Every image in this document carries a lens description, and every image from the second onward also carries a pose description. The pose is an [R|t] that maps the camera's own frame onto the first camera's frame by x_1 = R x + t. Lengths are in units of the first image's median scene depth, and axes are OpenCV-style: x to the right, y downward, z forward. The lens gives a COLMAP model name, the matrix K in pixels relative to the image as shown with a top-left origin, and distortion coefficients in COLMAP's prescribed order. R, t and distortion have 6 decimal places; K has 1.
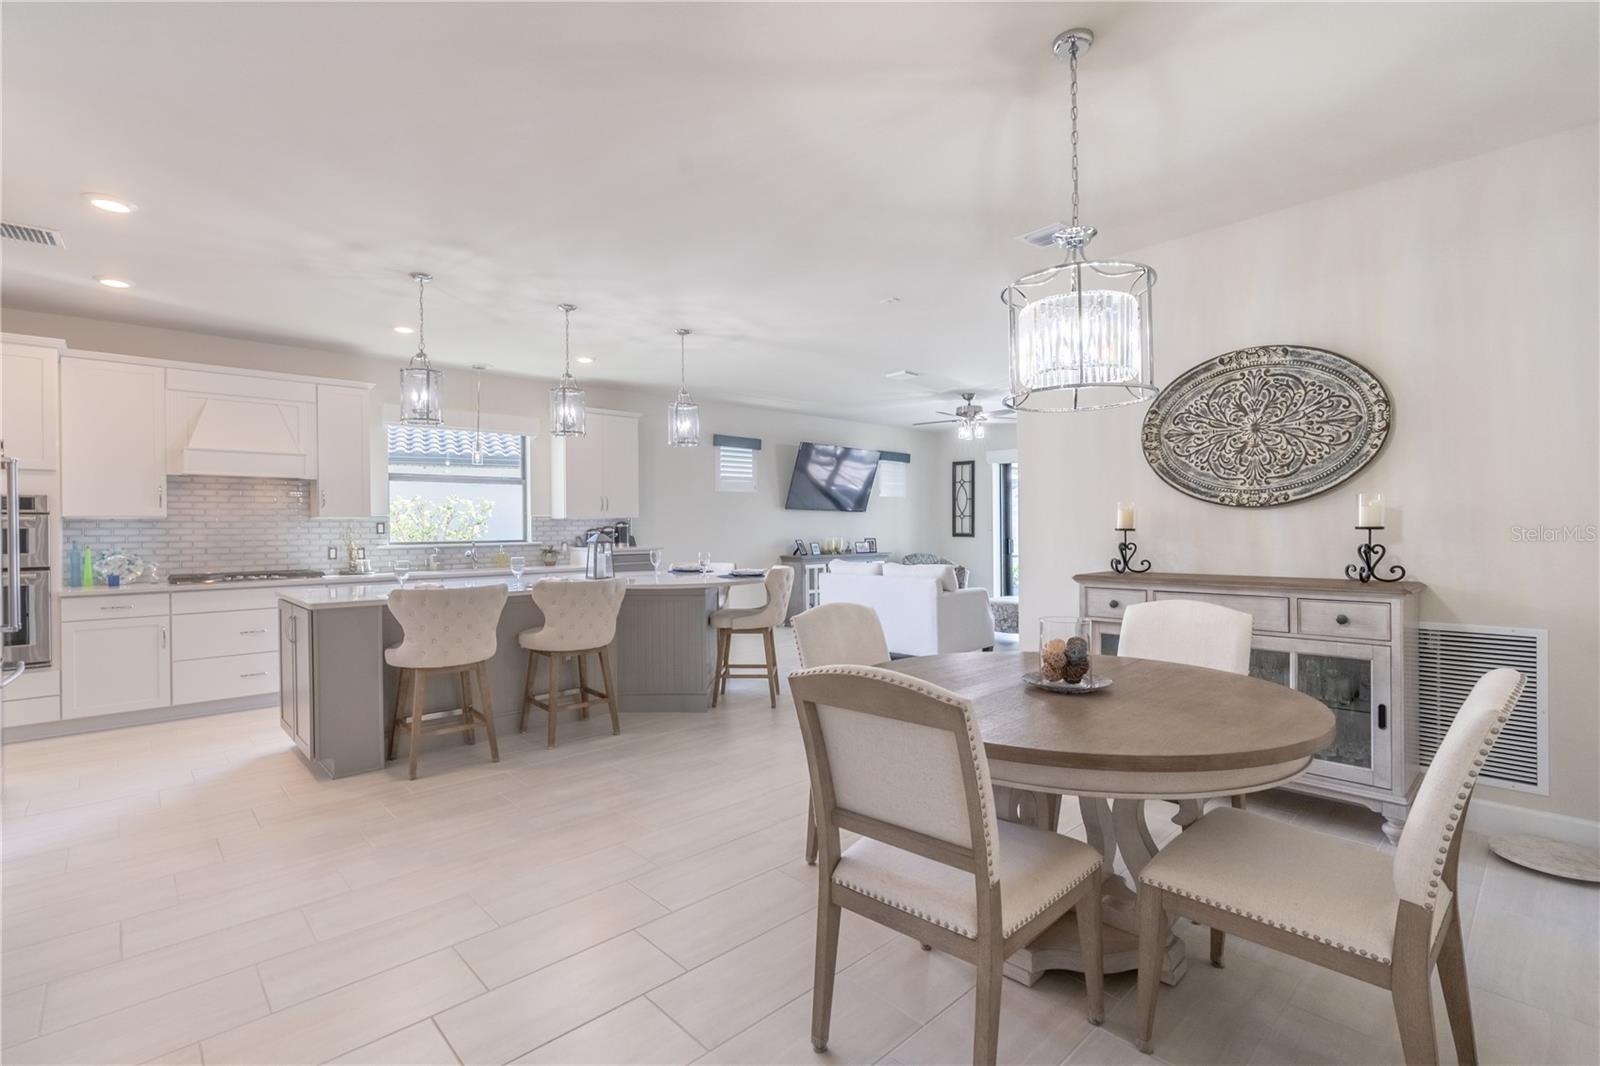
lens RADIAL K [[737.4, 0, 785.6], [0, 737.4, 530.9], [0, 0, 1]] dist [0.000274, 0.000474]
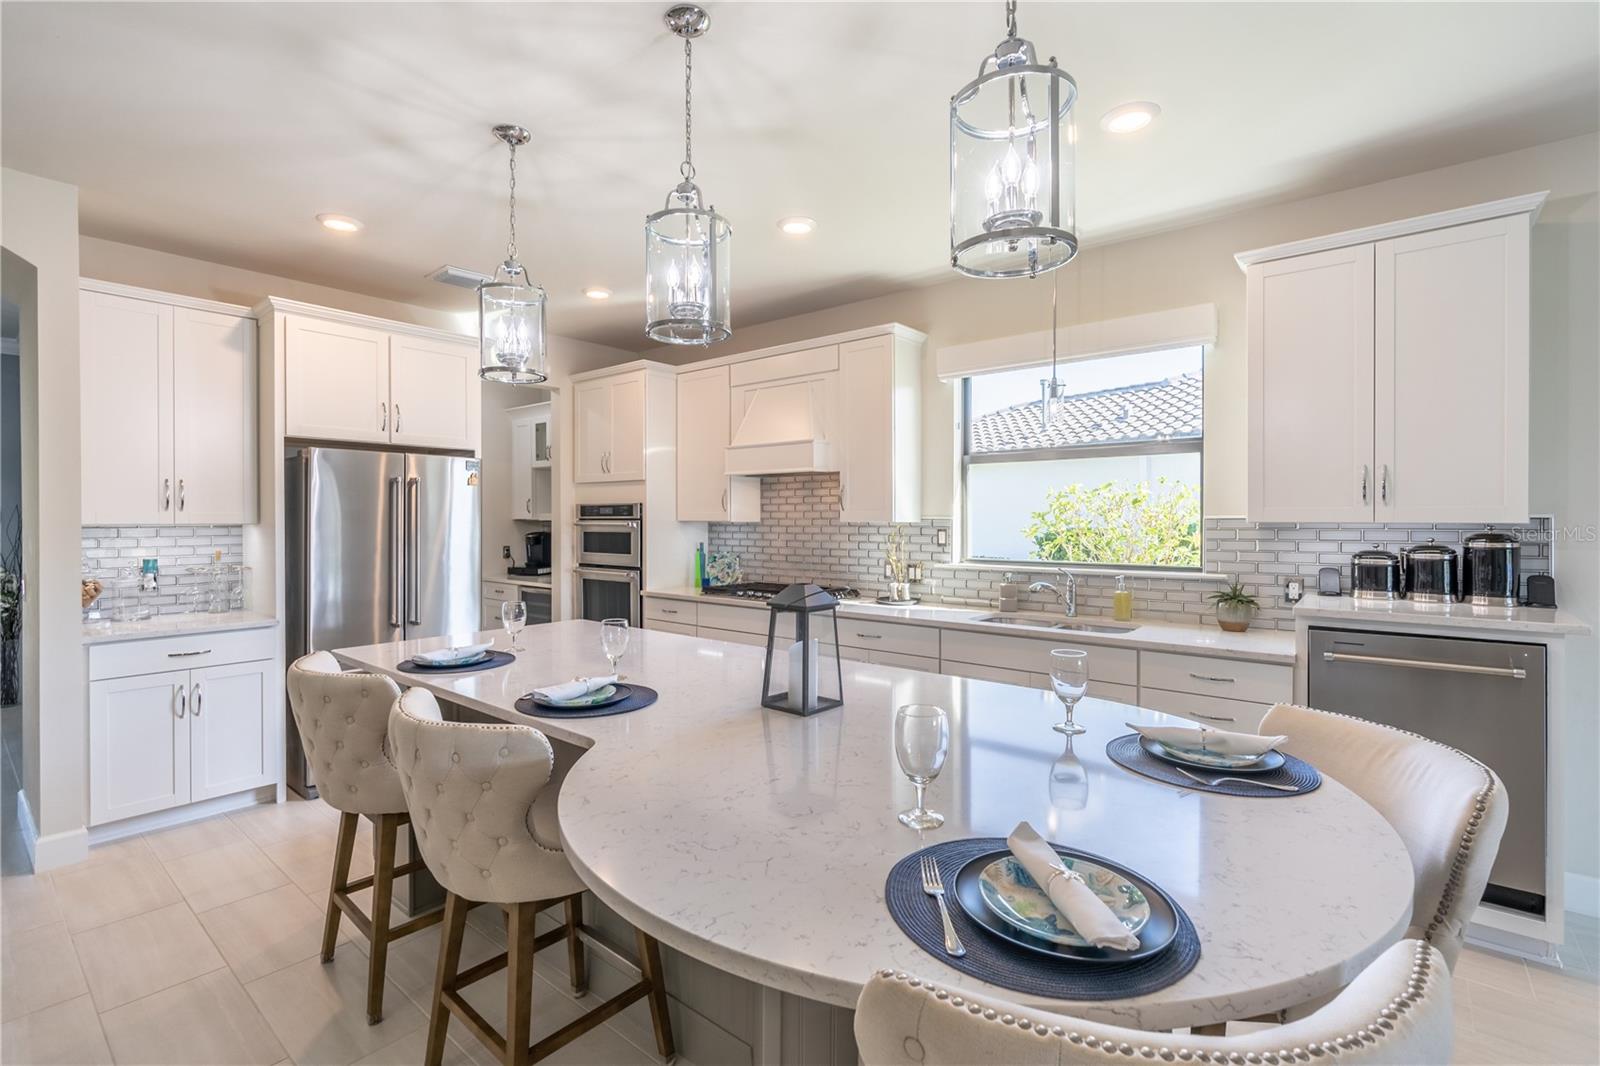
lens RADIAL K [[734.8, 0, 793.5], [0, 734.8, 525.4], [0, 0, 1]] dist [-0.001072, 0.000103]
pose [[0.128159, 0.018826, -0.991575, 0.102844], [-0.004447, 0.999821, 0.018407, -0.029092], [0.991744, 0.002050, 0.128220, 0.883445]]
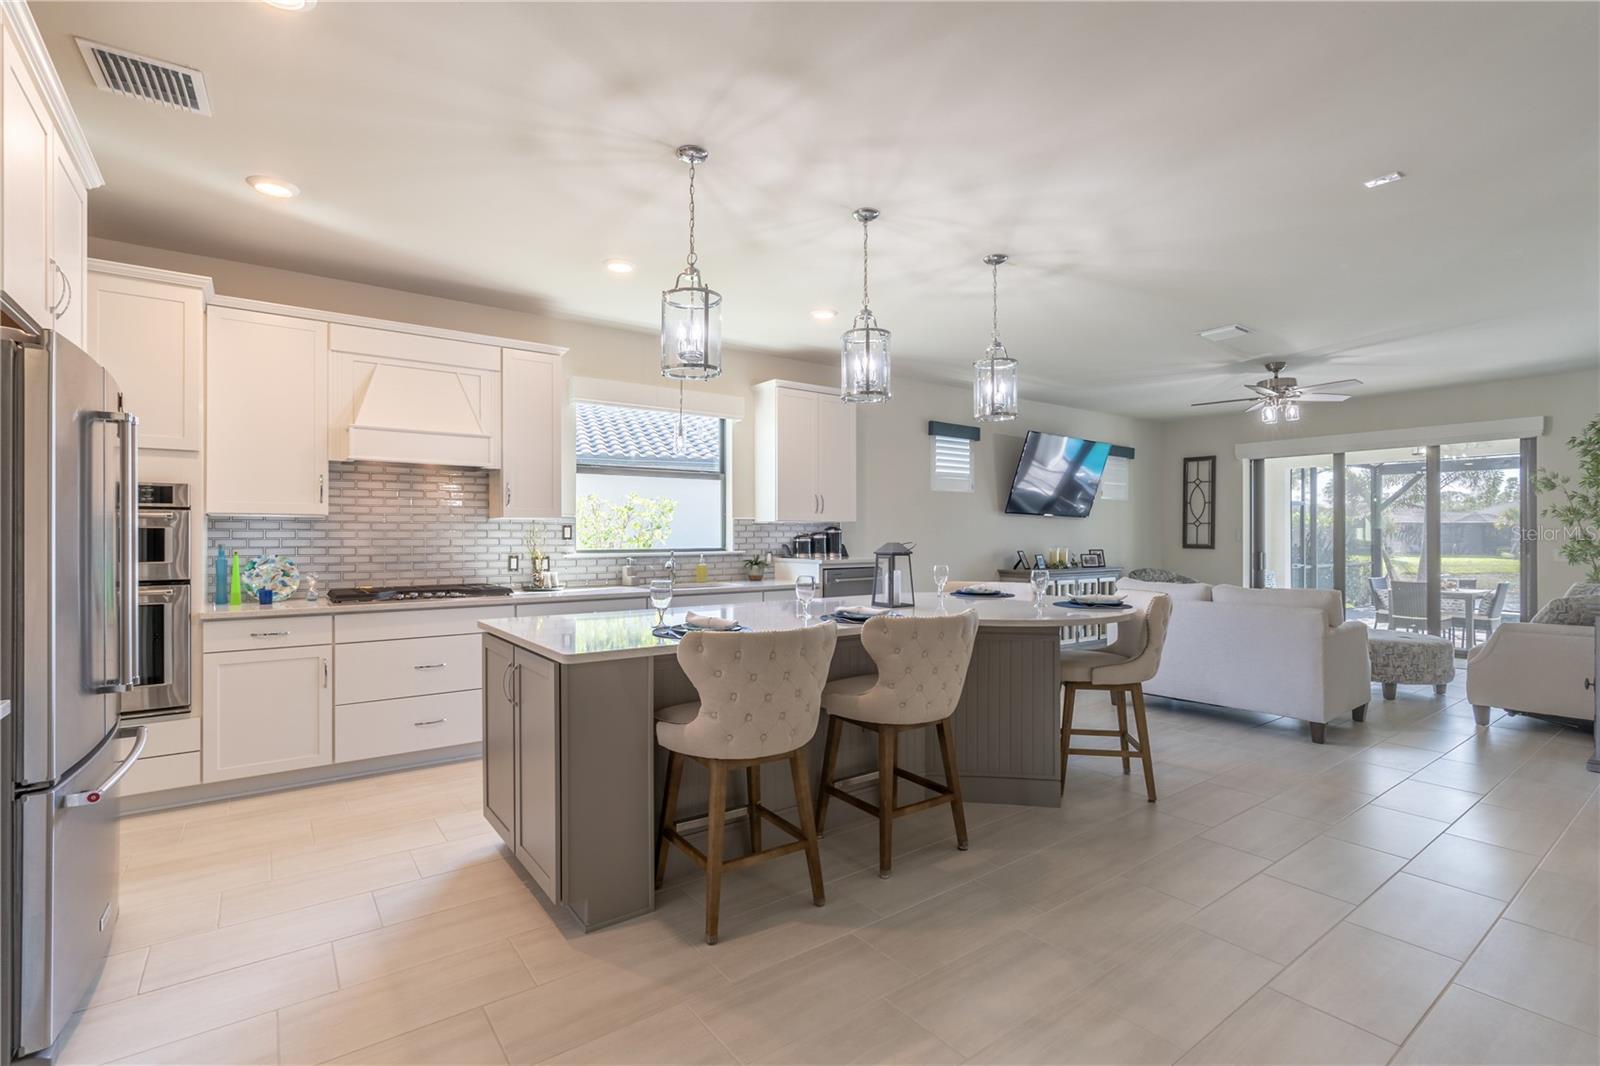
lens RADIAL K [[733.6, 0, 778.6], [0, 733.6, 536.4], [0, 0, 1]] dist [-0.002199, -0.000093]
pose [[0.992755, 0.008525, -0.119856, -0.256694], [-0.008876, 0.999958, -0.002394, 0.001025], [0.119831, 0.003441, 0.992788, 0.271343]]
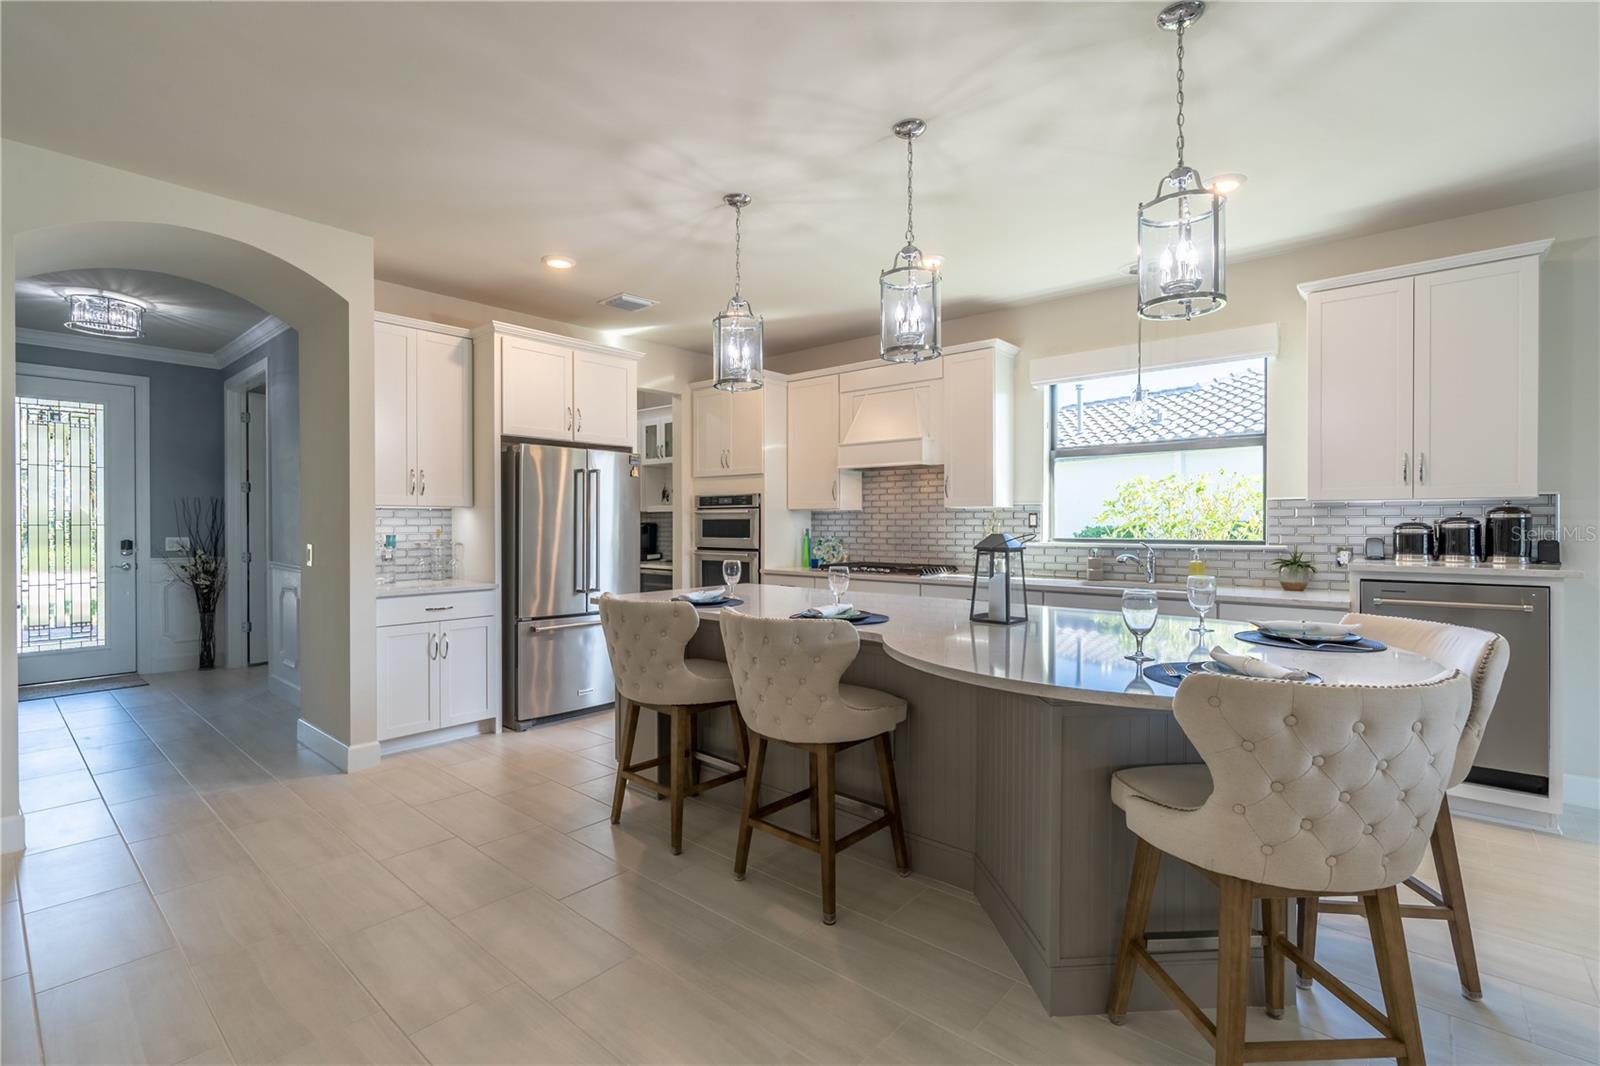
lens RADIAL K [[730.6, 0, 788.7], [0, 730.6, 529.5], [0, 0, 1]] dist [-0.000468, 0.000155]
pose [[0.101951, 0.017967, -0.994627, 0.221646], [-0.004988, 0.999834, 0.017550, -0.006396], [0.994777, 0.003172, 0.102024, 0.748686]]
